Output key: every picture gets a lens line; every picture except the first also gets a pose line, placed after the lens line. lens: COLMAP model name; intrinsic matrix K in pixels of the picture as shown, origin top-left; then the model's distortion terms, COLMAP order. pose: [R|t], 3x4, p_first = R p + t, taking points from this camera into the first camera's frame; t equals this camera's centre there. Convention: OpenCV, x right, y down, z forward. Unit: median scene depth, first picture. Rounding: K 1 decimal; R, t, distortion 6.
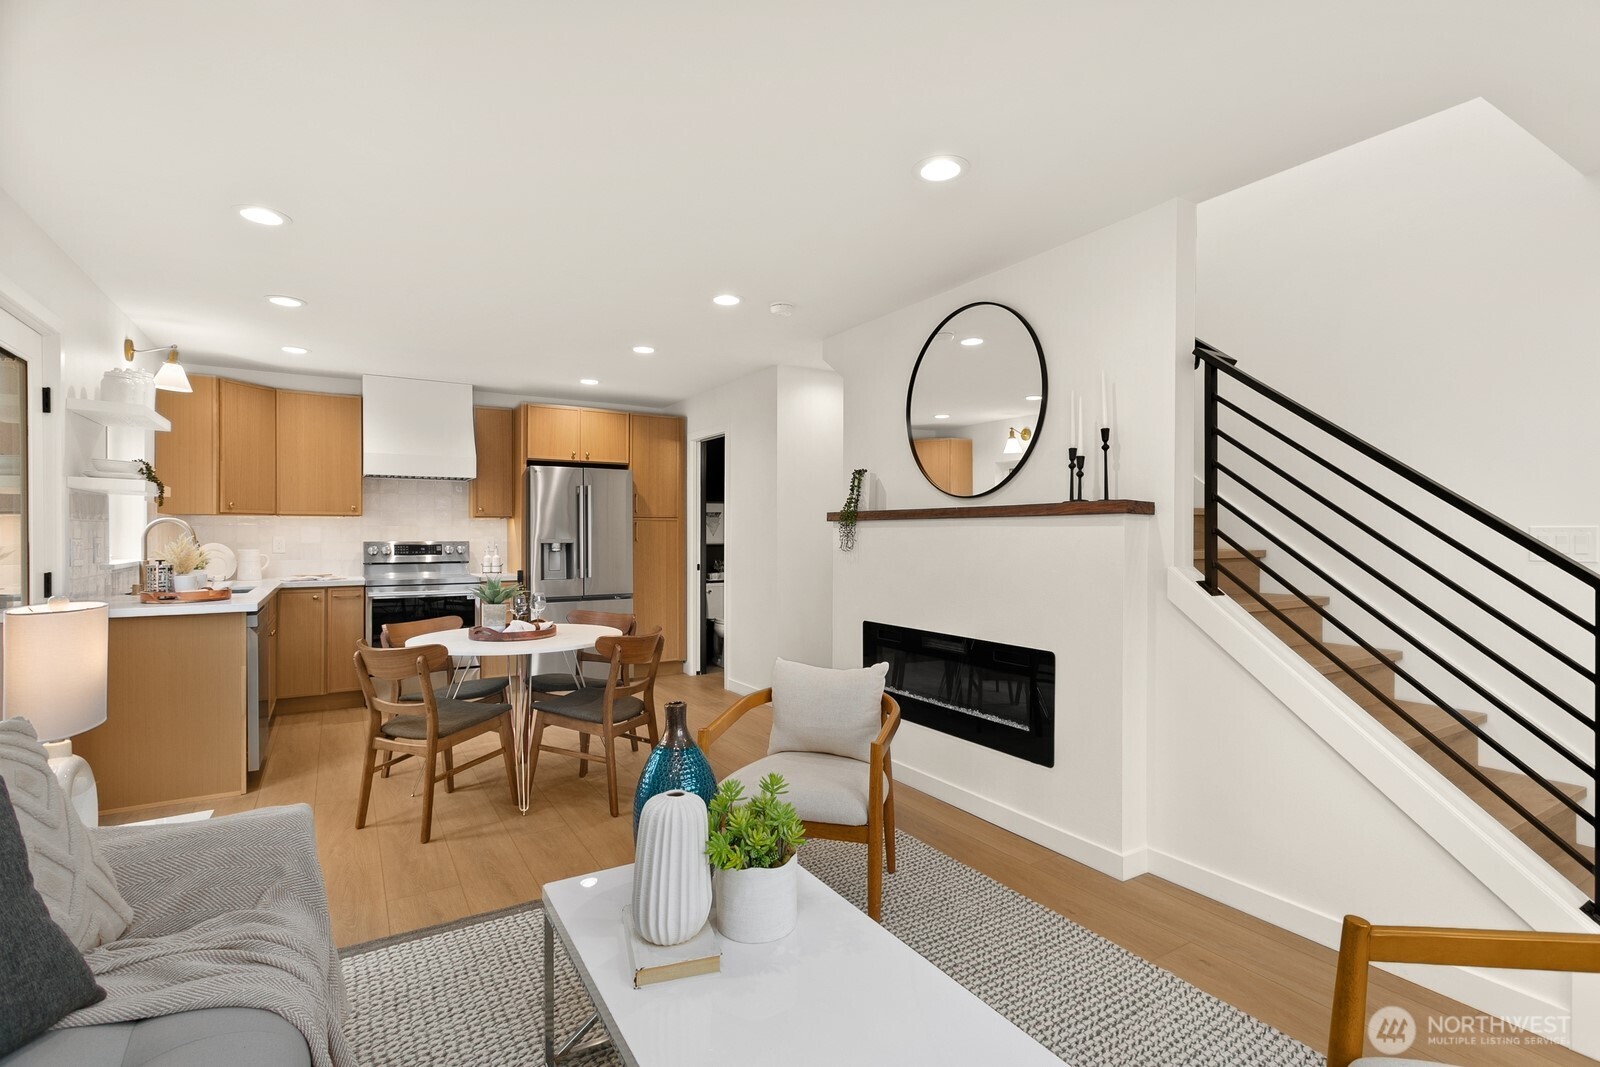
lens RADIAL K [[737.5, 0, 800.6], [0, 737.5, 535.1], [0, 0, 1]] dist [-0.003933, -0.000277]
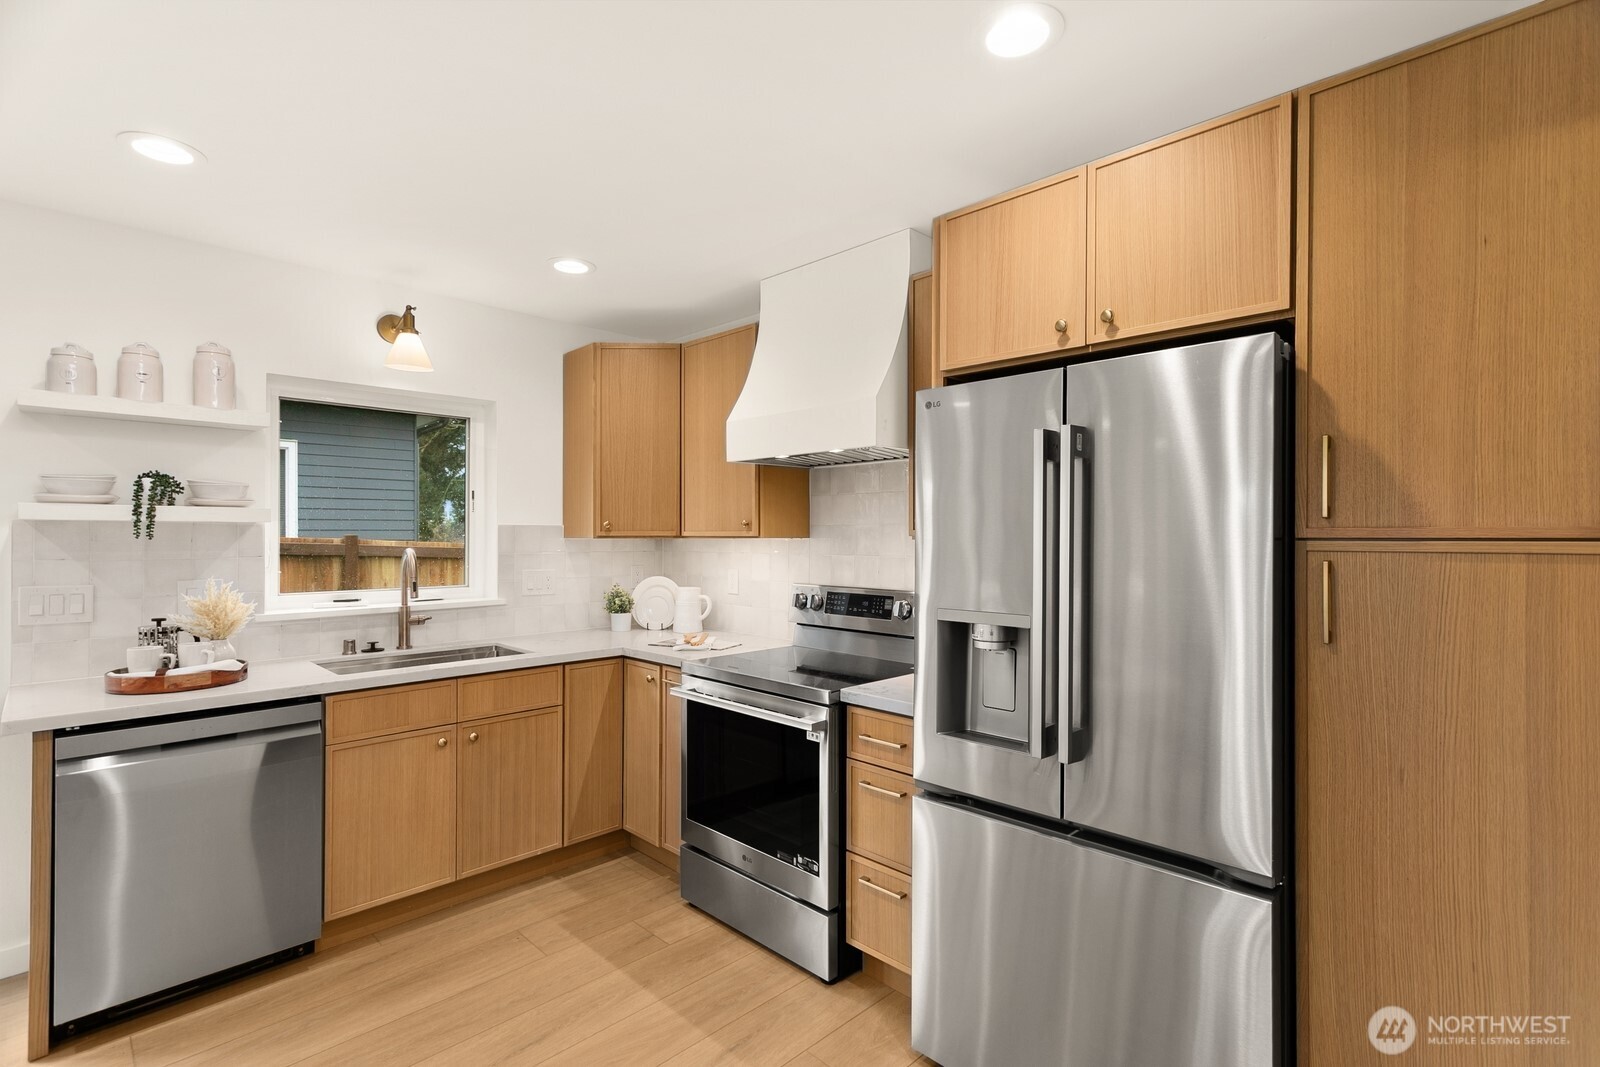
lens RADIAL K [[737.5, 0, 798.1], [0, 737.5, 526.3], [0, 0, 1]] dist [-0.003933, -0.000277]
pose [[0.261516, -0.015587, -0.965073, -0.048196], [-0.001328, 0.999863, -0.016509, -0.024527], [0.965198, 0.005598, 0.261459, 0.843553]]
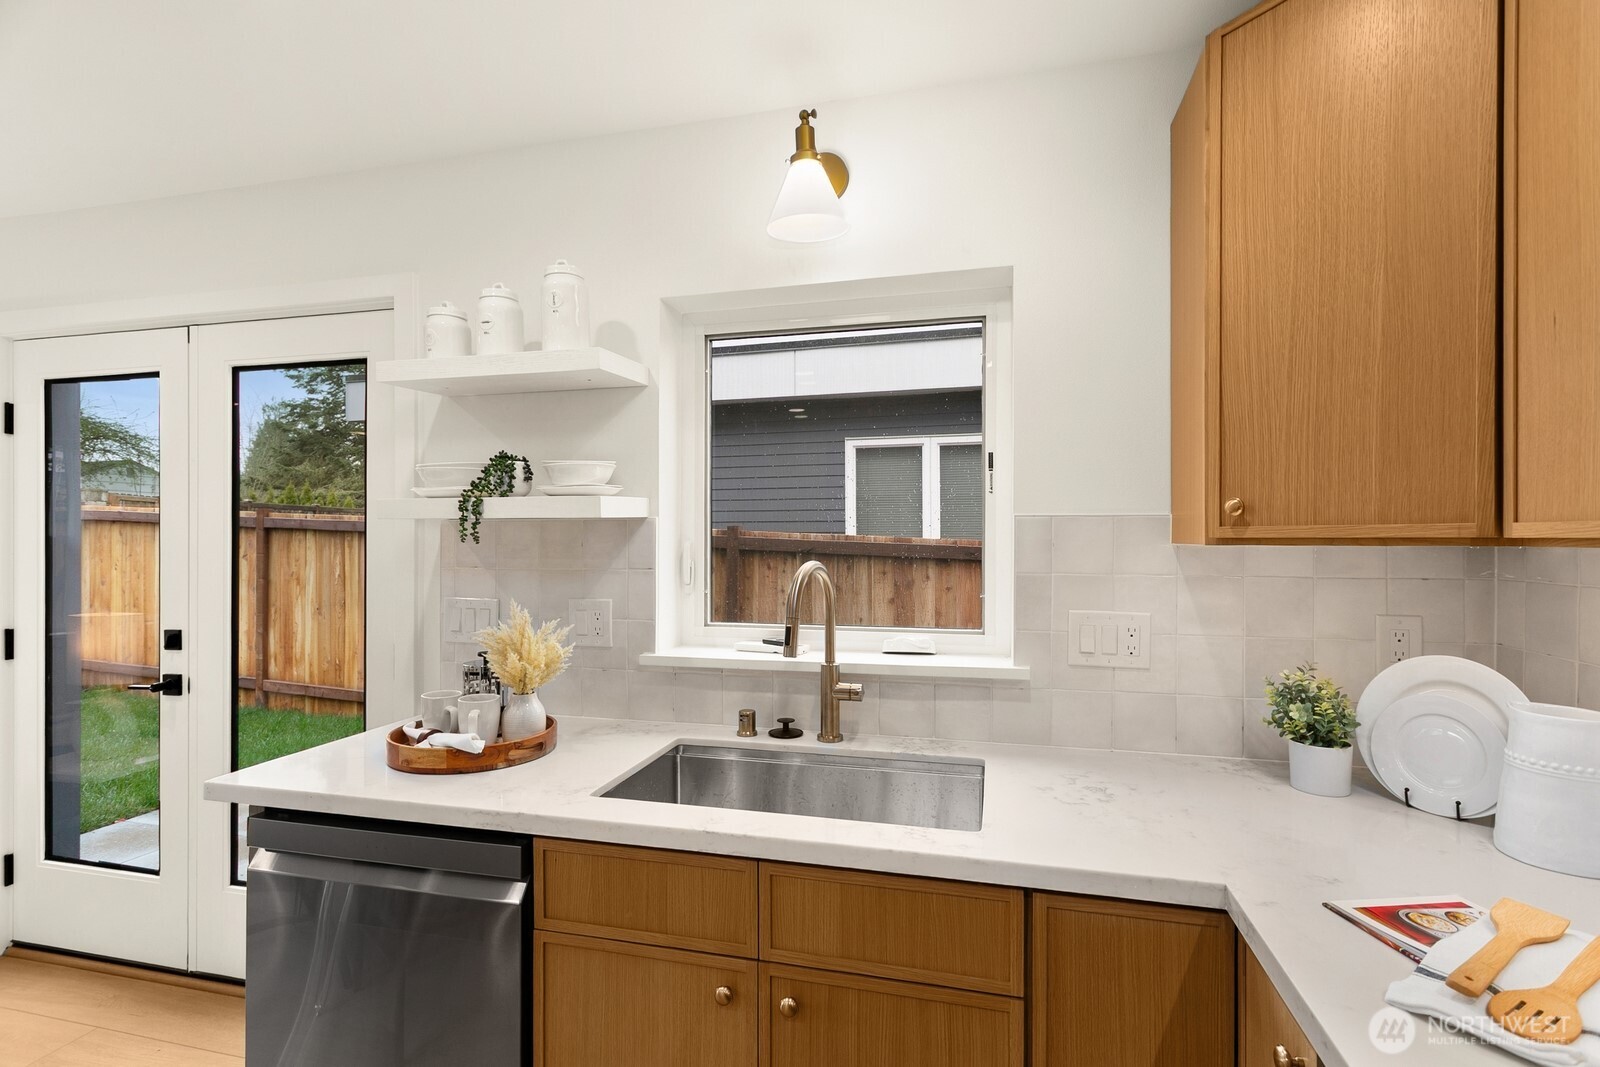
lens RADIAL K [[737.5, 0, 825.5], [0, 737.5, 542.5], [0, 0, 1]] dist [-0.003933, -0.000277]
pose [[-0.696522, -0.001944, -0.717533, -0.420161], [-0.004152, 0.999991, 0.001322, -0.024898], [0.717523, 0.003900, -0.696524, 0.914462]]
